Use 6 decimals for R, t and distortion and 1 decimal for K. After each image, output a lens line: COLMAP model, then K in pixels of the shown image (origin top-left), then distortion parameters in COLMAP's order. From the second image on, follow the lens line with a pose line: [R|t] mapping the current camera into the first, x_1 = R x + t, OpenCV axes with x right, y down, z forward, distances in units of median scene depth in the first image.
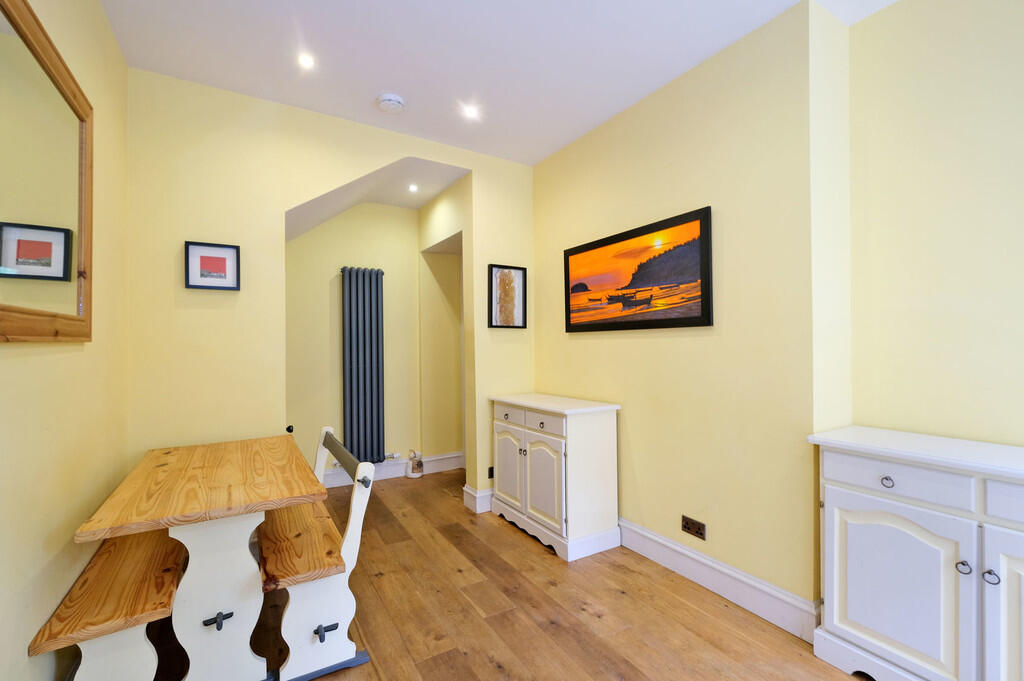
lens RADIAL K [[442.6, 0, 513.2], [0, 442.6, 338.9], [0, 0, 1]] dist [-0.008929, -0.000075]
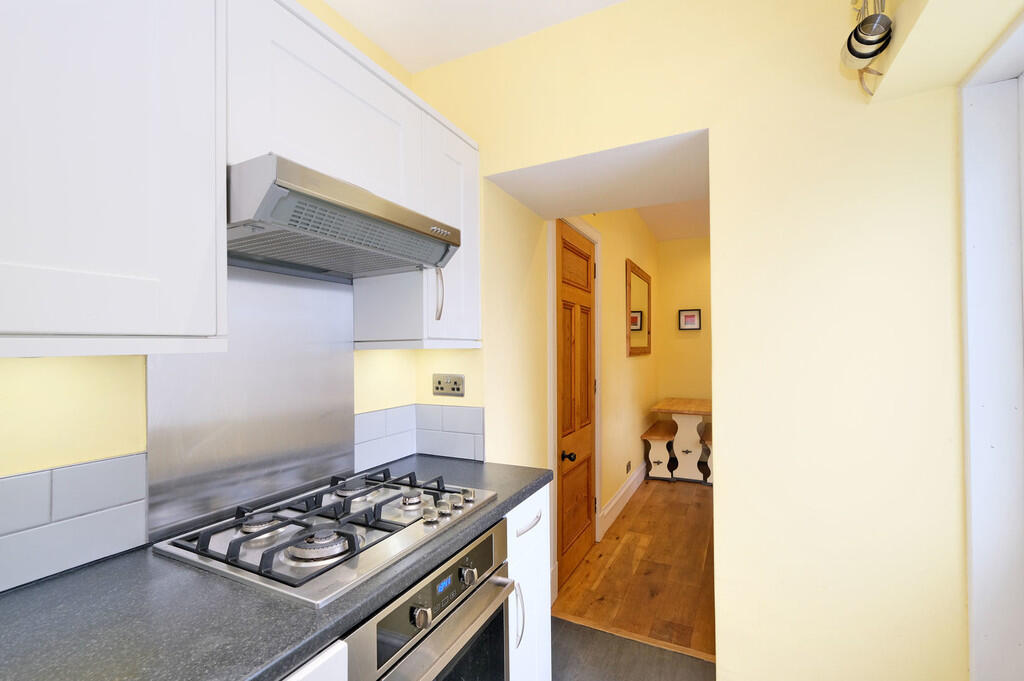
lens RADIAL K [[442.6, 0, 511.8], [0, 442.6, 342.4], [0, 0, 1]] dist [-0.008929, -0.000075]
pose [[0.519364, -0.013318, -0.854449, 0.926623], [0.005615, 0.999910, -0.012173, -0.035347], [0.854535, 0.001525, 0.519392, -1.131288]]
